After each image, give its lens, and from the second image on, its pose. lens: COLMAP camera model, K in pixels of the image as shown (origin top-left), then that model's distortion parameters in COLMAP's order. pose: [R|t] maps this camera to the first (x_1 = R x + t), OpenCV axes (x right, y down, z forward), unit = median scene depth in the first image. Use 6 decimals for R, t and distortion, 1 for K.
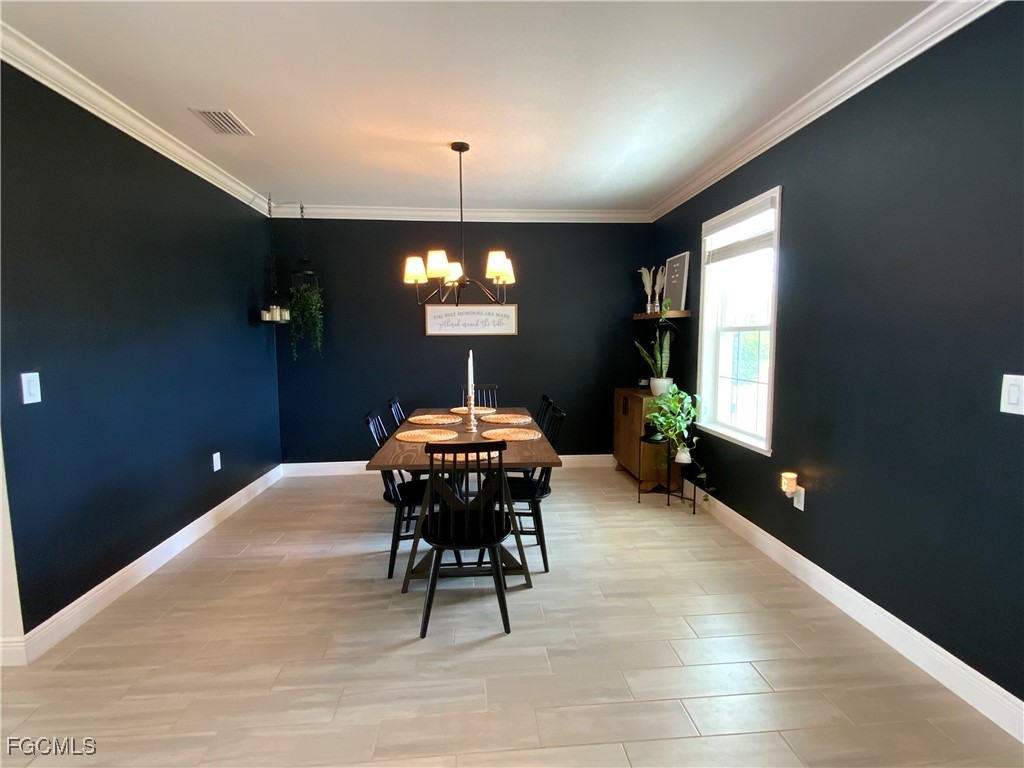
lens RADIAL K [[500.8, 0, 512.2], [0, 500.8, 386.2], [0, 0, 1]] dist [-0.013901, -0.000153]
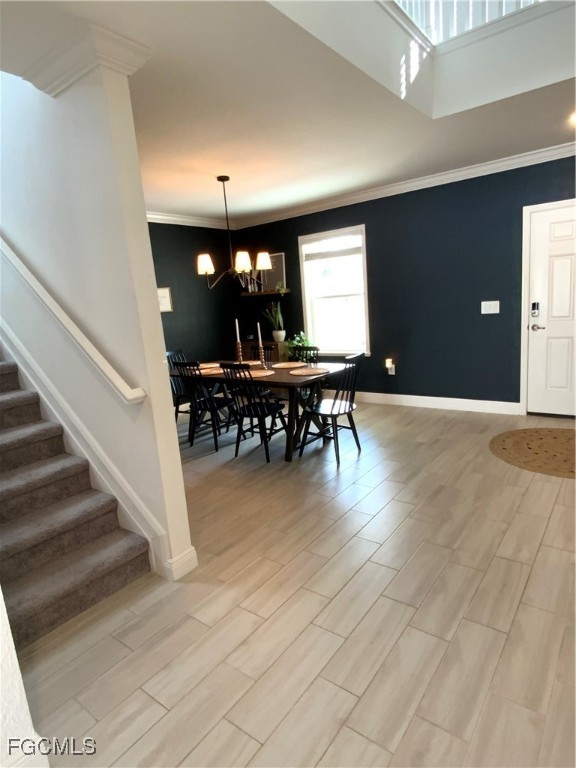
lens RADIAL K [[439.3, 0, 288.0], [0, 439.3, 383.4], [0, 0, 1]] dist [0.016593, 0.000075]
pose [[0.671172, -0.186955, 0.717339, -1.077702], [0.149693, 0.981922, 0.115852, -0.012616], [-0.726030, 0.029624, 0.687024, -0.009325]]
